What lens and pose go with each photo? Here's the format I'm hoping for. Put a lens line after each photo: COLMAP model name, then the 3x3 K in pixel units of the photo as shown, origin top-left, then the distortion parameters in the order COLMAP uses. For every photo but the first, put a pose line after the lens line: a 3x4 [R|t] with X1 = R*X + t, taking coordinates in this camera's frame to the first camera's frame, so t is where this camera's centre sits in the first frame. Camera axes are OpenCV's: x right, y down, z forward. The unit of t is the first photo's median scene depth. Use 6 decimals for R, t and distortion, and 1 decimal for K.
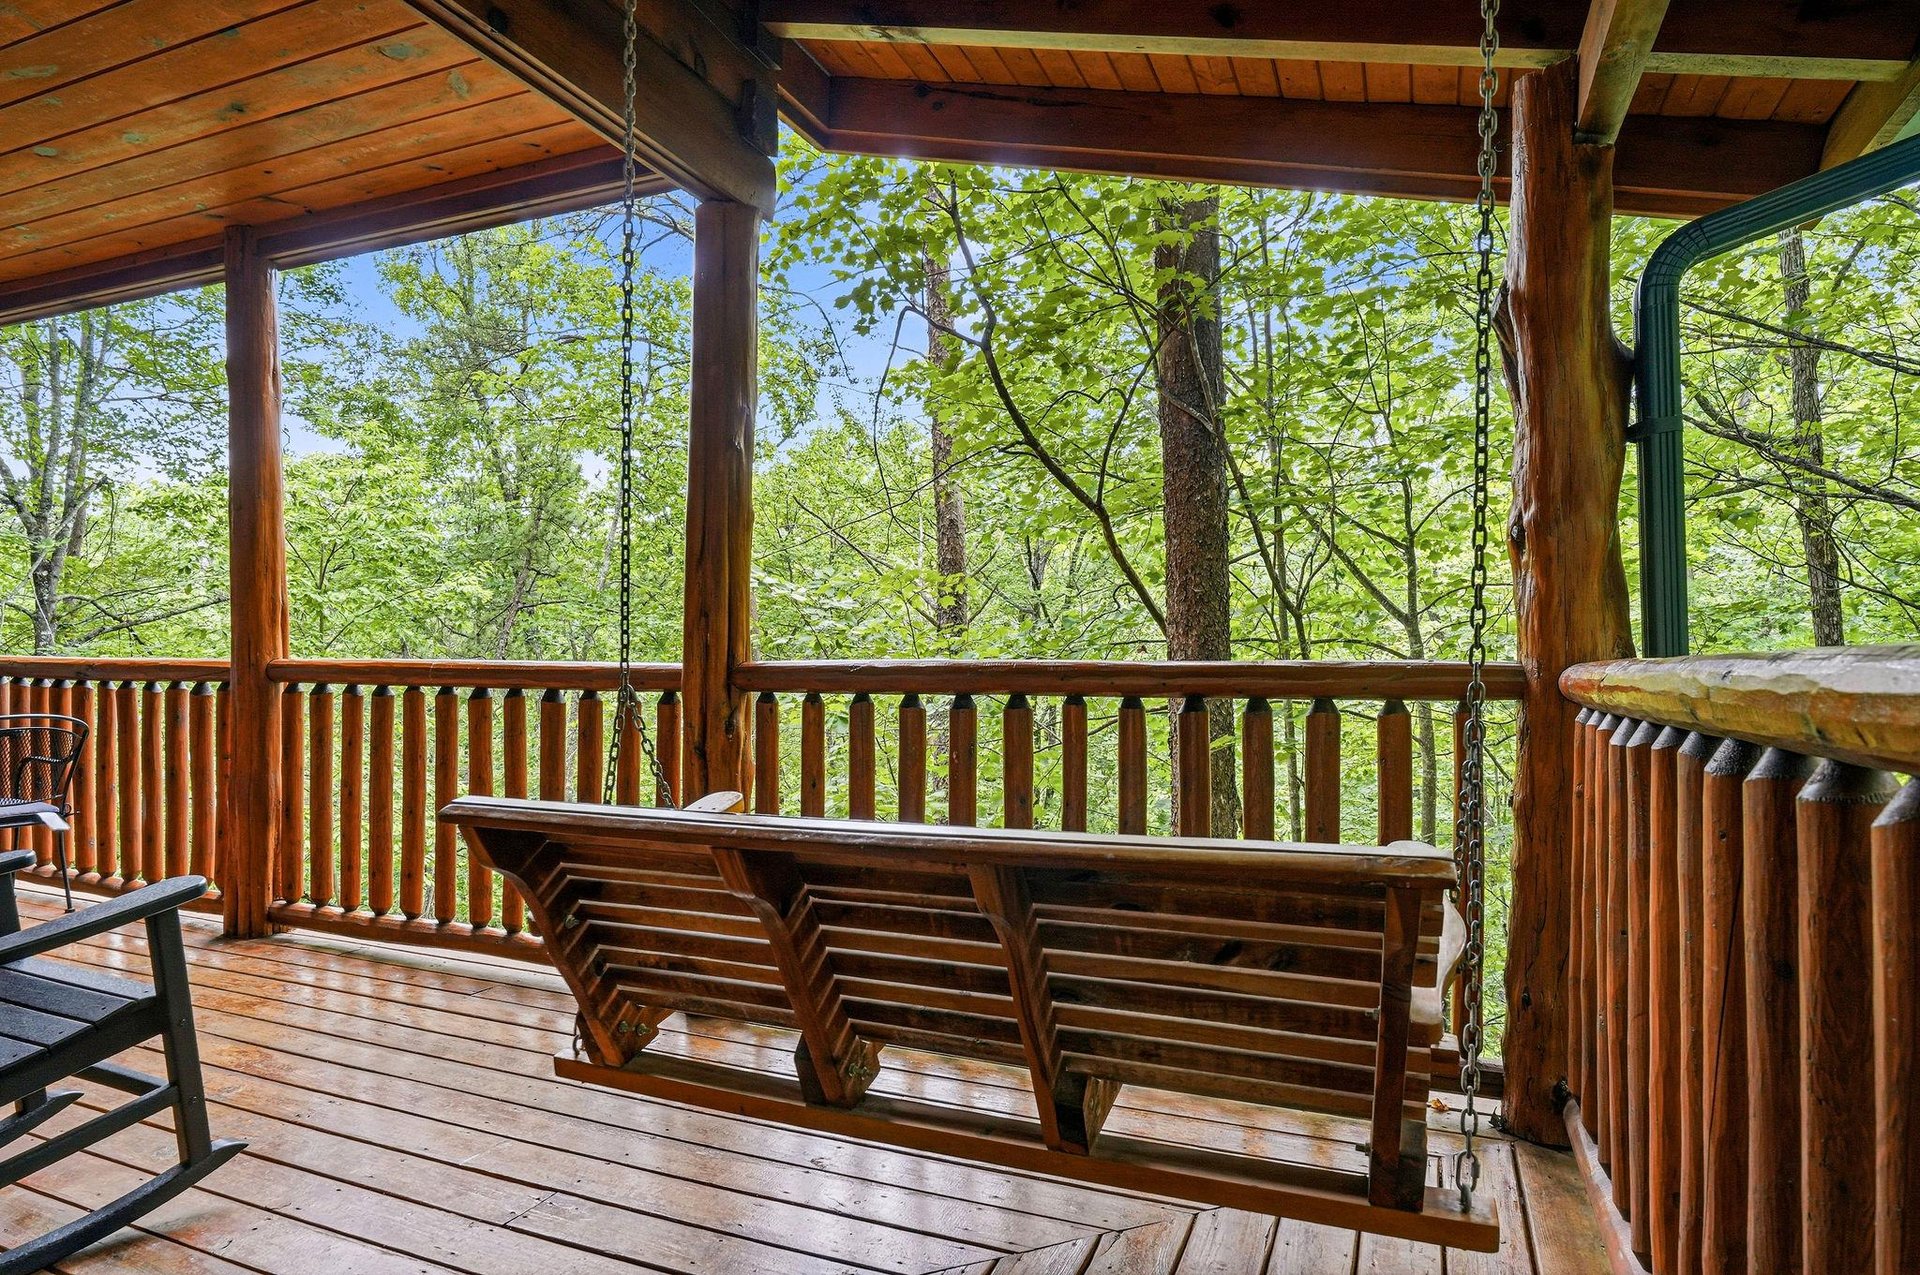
lens RADIAL K [[1084.5, 0, 963.5], [0, 1084.5, 653.5], [0, 0, 1]] dist [0.005905, -0.000793]
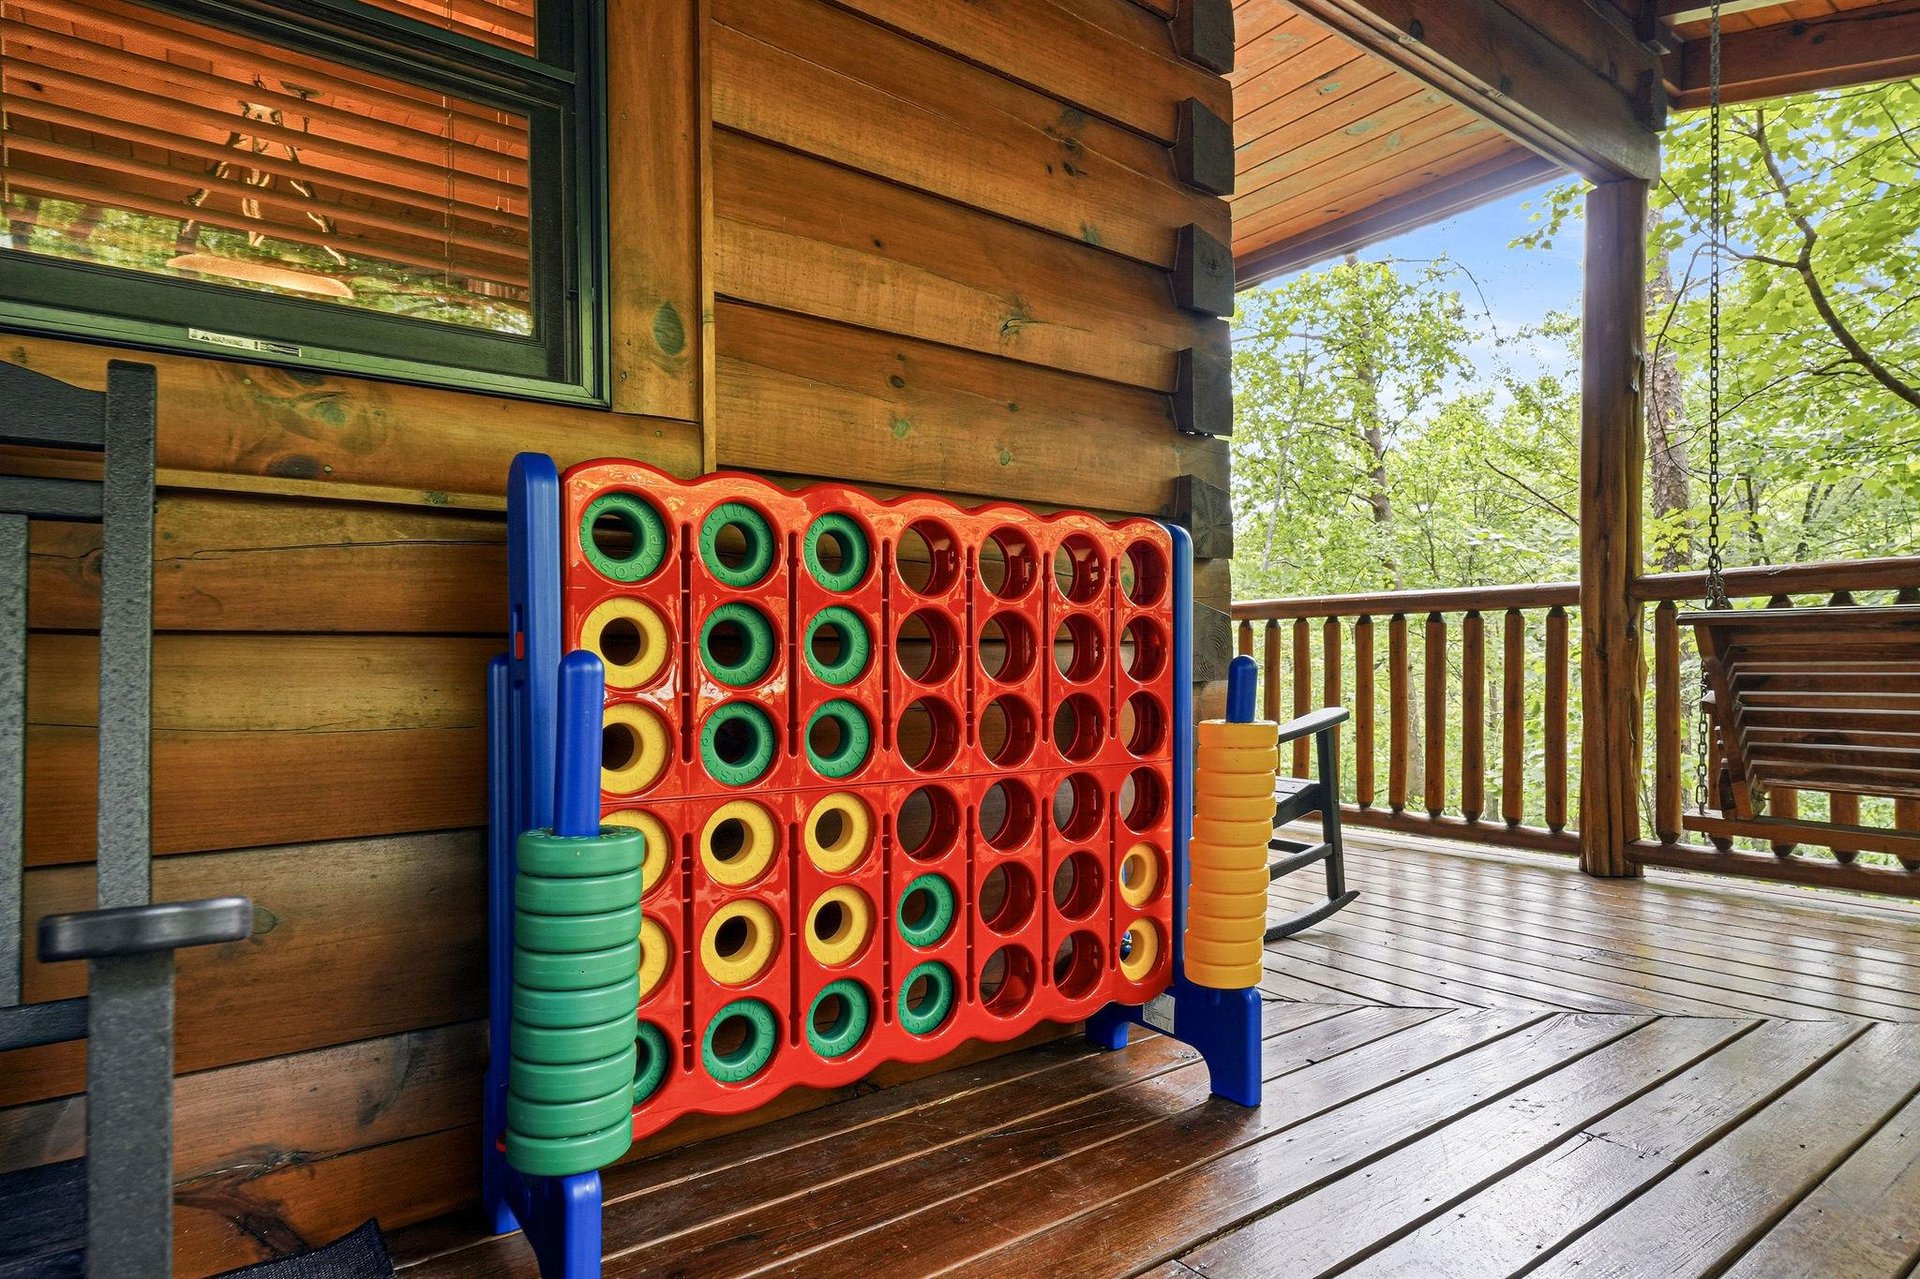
lens RADIAL K [[1084.5, 0, 961.8], [0, 1084.5, 659.5], [0, 0, 1]] dist [0.005905, -0.000793]
pose [[0.866153, -0.021923, -0.499297, -0.265302], [0.026873, 0.999635, 0.002725, 0.077274], [0.499055, -0.015778, 0.866426, -0.383005]]
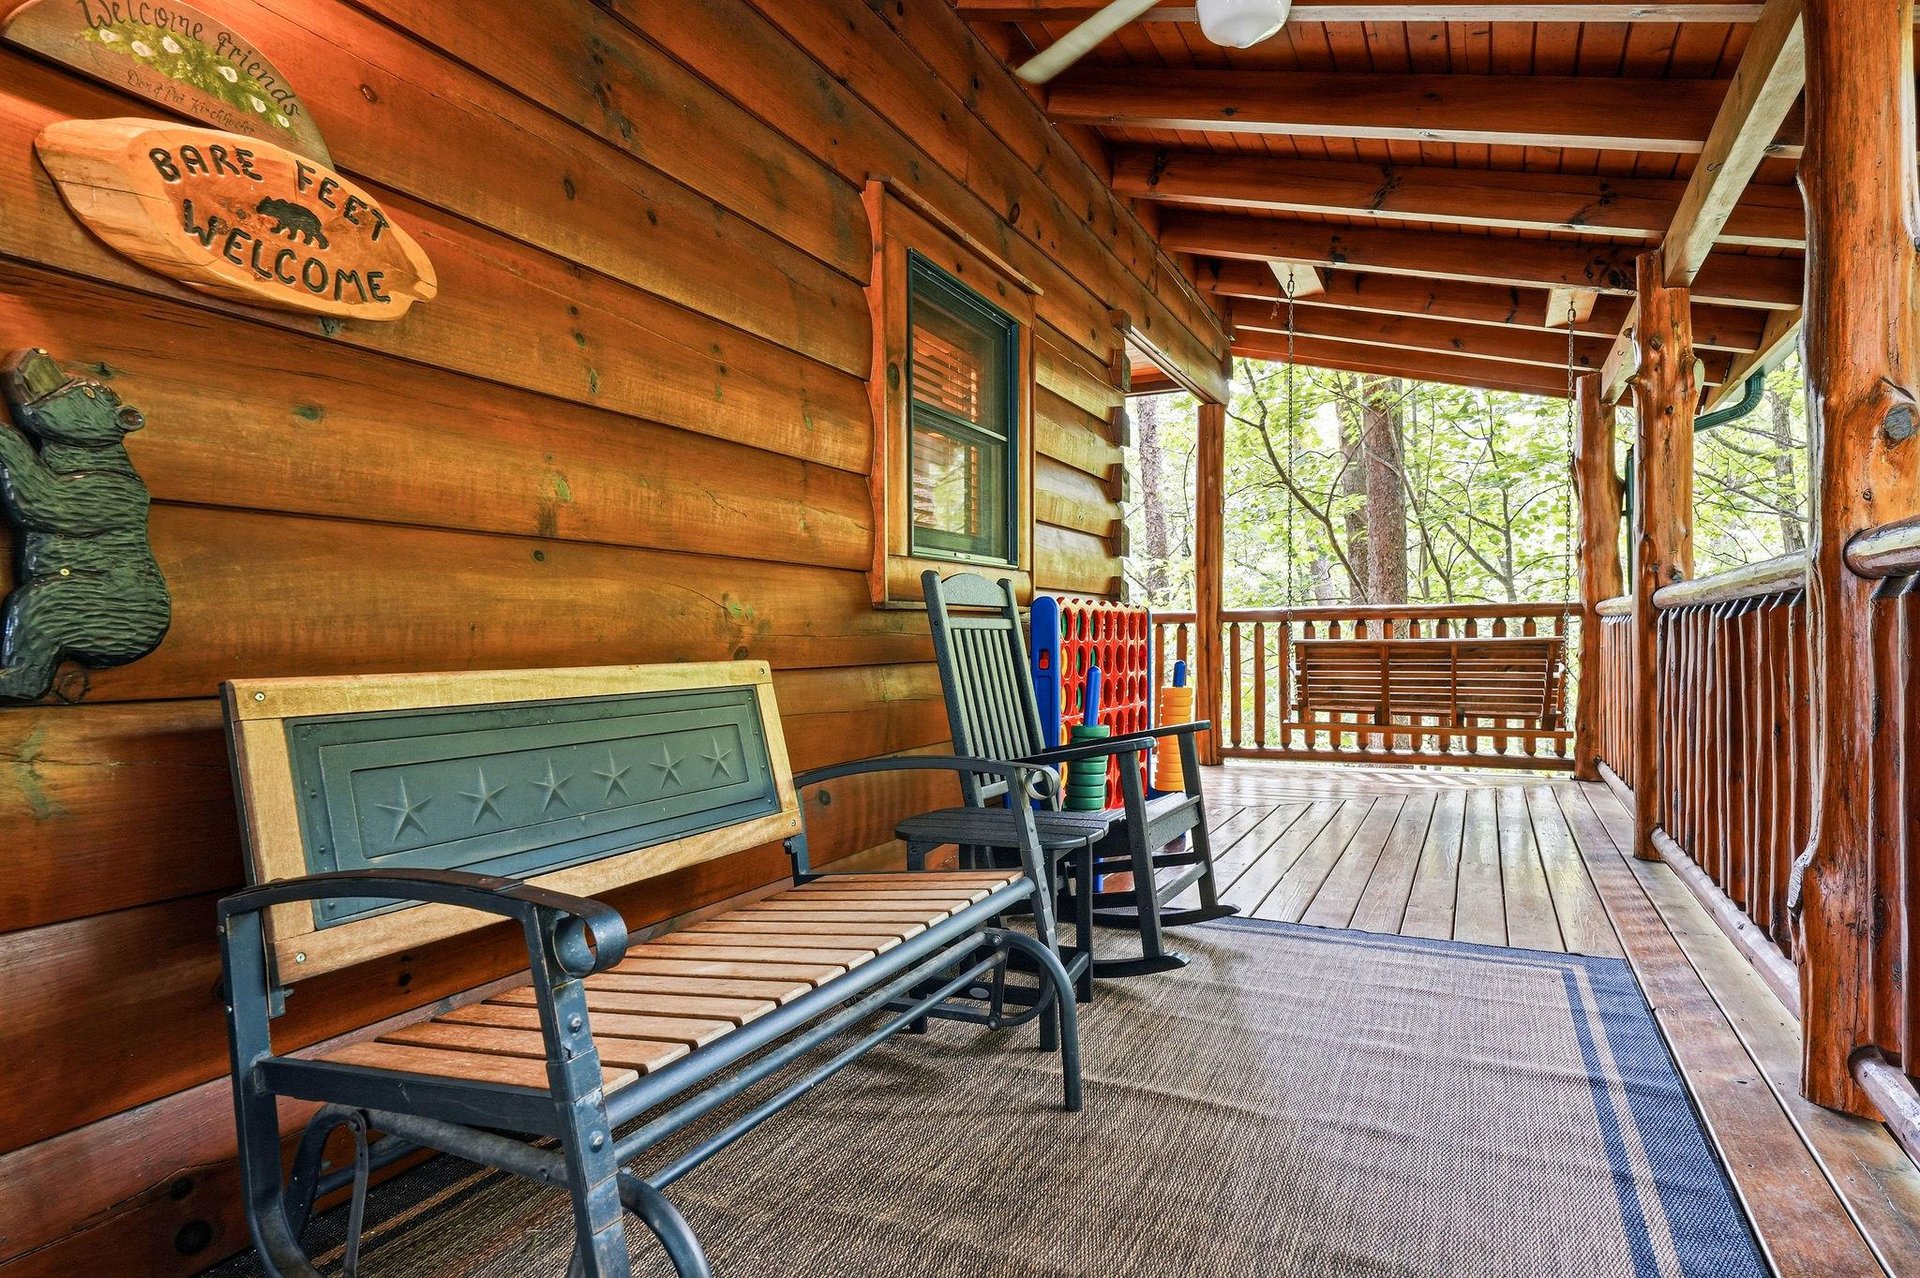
lens RADIAL K [[1084.5, 0, 953.1], [0, 1084.5, 637.0], [0, 0, 1]] dist [0.005905, -0.000793]
pose [[0.998223, -0.017693, -0.056894, -0.662959], [0.018741, 0.999663, 0.017946, 0.014826], [0.056558, -0.018981, 0.998219, -1.327616]]
